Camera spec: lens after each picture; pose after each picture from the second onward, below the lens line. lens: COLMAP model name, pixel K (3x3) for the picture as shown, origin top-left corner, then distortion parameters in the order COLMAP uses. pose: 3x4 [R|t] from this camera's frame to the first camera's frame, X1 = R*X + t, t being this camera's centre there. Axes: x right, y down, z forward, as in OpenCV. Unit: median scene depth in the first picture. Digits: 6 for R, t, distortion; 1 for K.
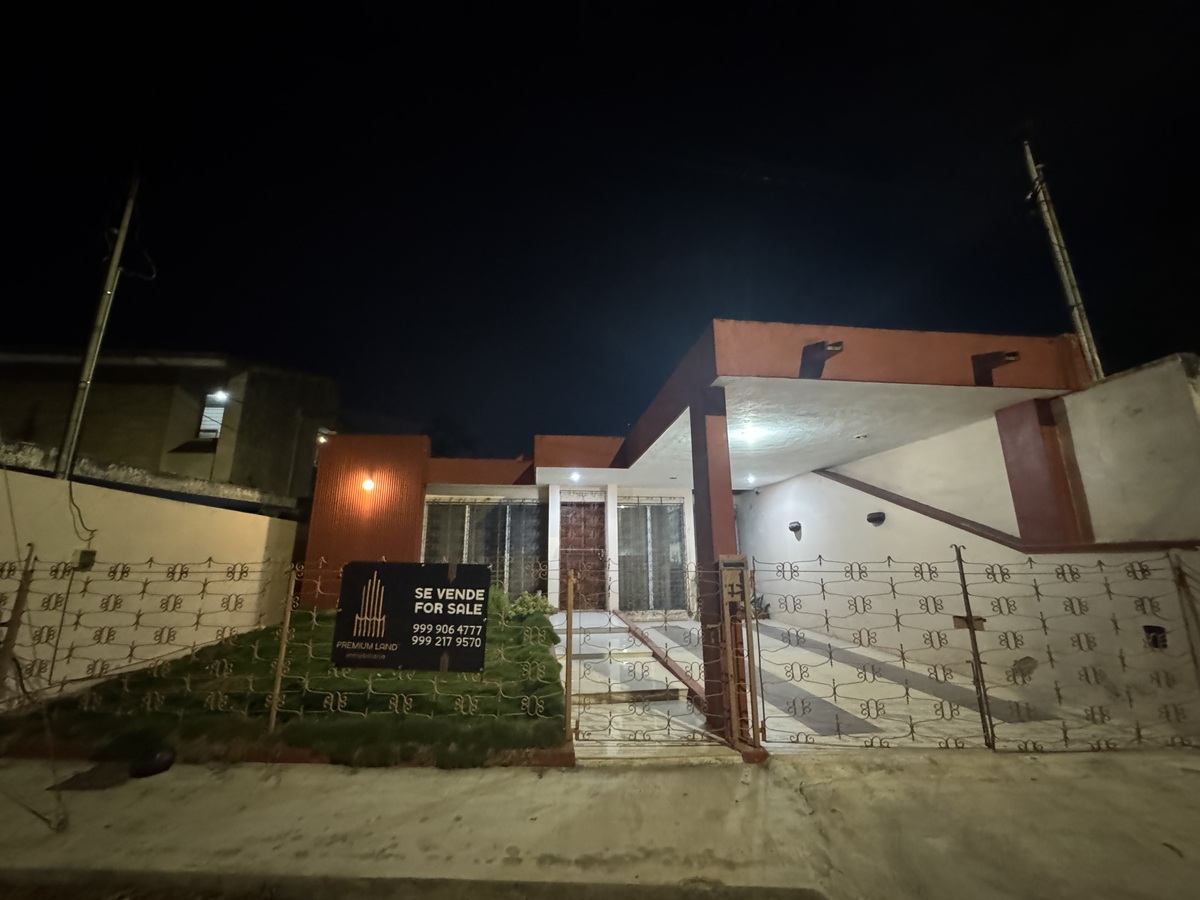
lens RADIAL K [[479.1, 0, 600.0], [0, 479.1, 450.0], [0, 0, 1]] dist [-0.003089, 0.000303]
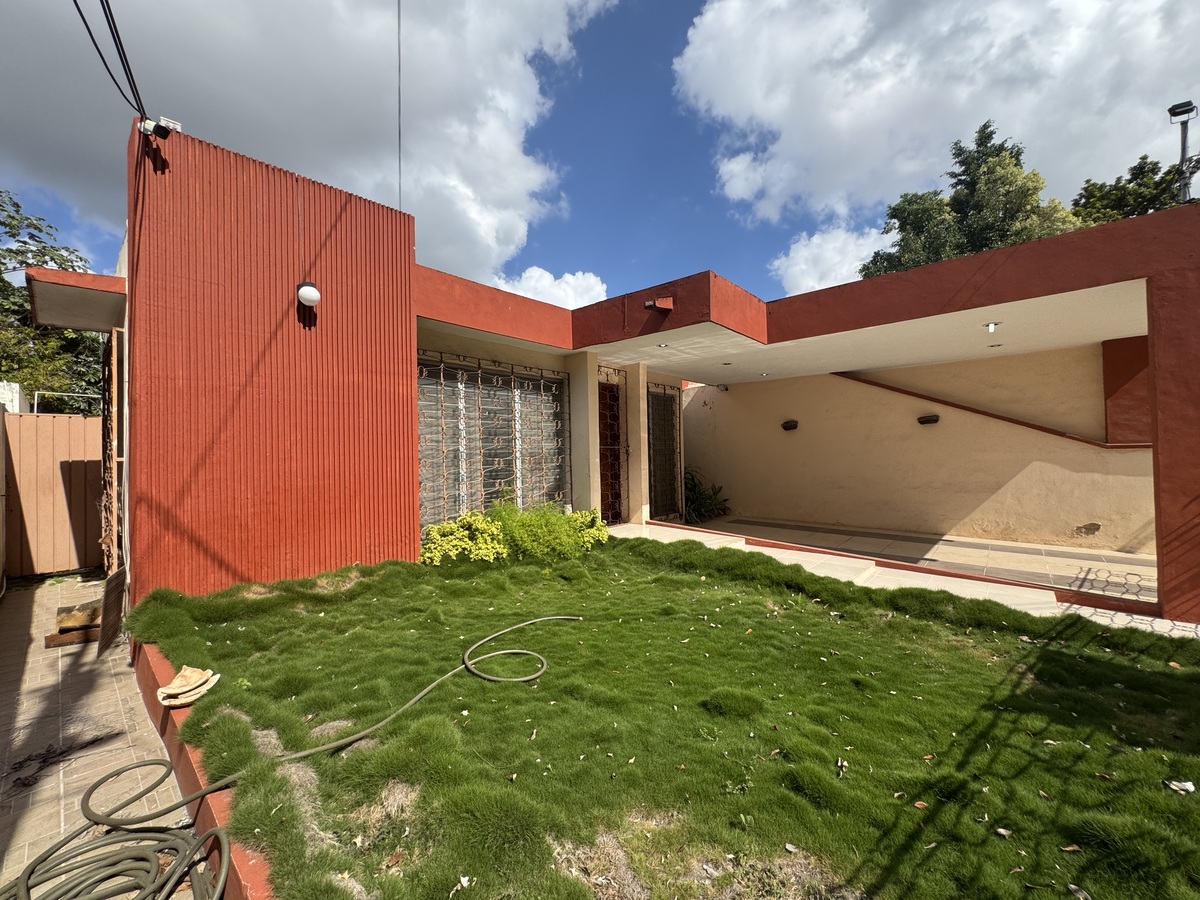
lens RADIAL K [[479.1, 0, 600.0], [0, 479.1, 450.0], [0, 0, 1]] dist [-0.003089, 0.000303]
pose [[0.749634, -0.002790, 0.661847, -1.396570], [-0.134298, 0.978547, 0.156236, 0.257530], [-0.648084, -0.206005, 0.733177, 1.196922]]
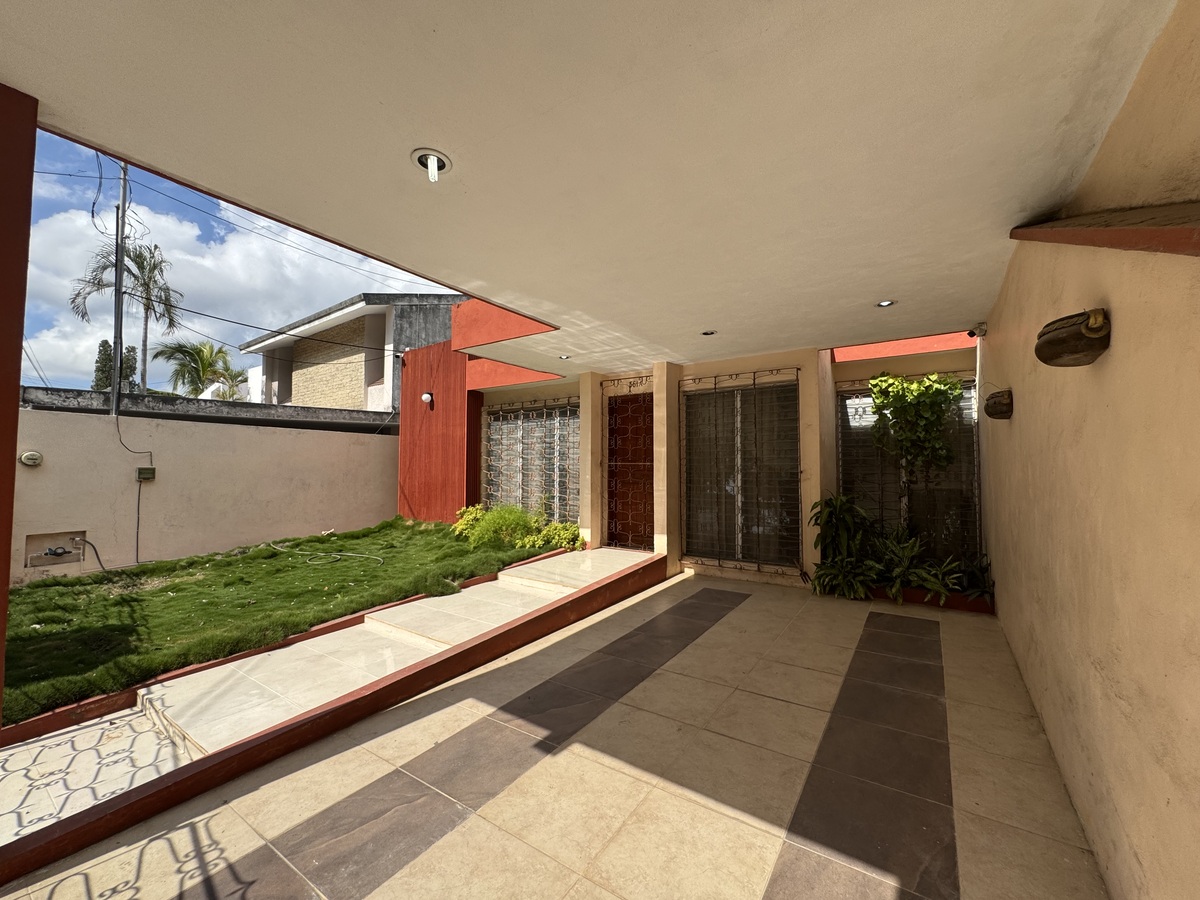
lens RADIAL K [[479.1, 0, 600.0], [0, 479.1, 450.0], [0, 0, 1]] dist [-0.003089, 0.000303]
pose [[0.741328, -0.021702, -0.670791, 1.011315], [0.144200, 0.981285, 0.127616, 0.250711], [0.655468, -0.191334, 0.730584, 1.233726]]
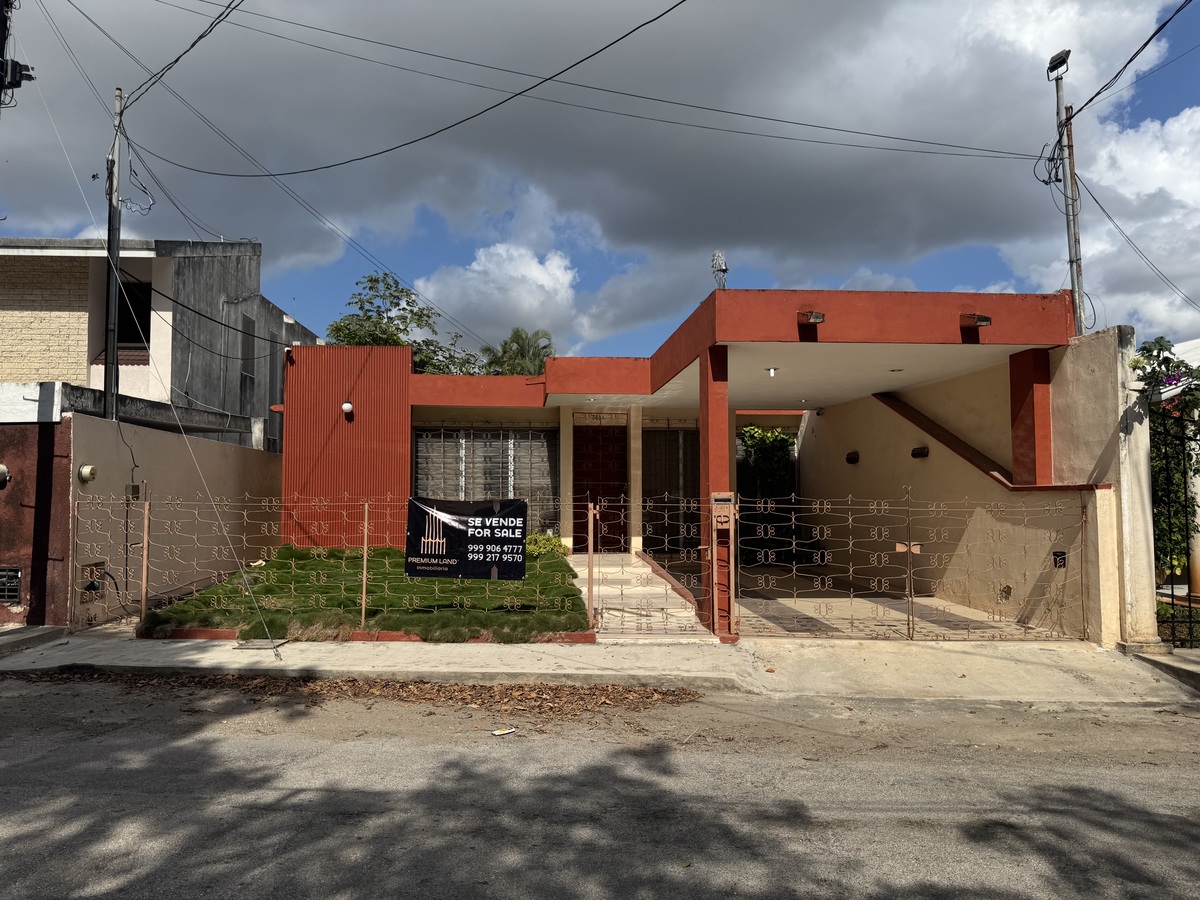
lens RADIAL K [[840.8, 0, 600.0], [0, 840.8, 450.0], [0, 0, 1]] dist [0.102197, -0.161338]
pose [[0.999303, 0.002214, -0.037251, 0.043794], [0.004326, 0.984637, 0.174560, -0.273928], [0.037065, -0.174599, 0.983942, -1.150443]]
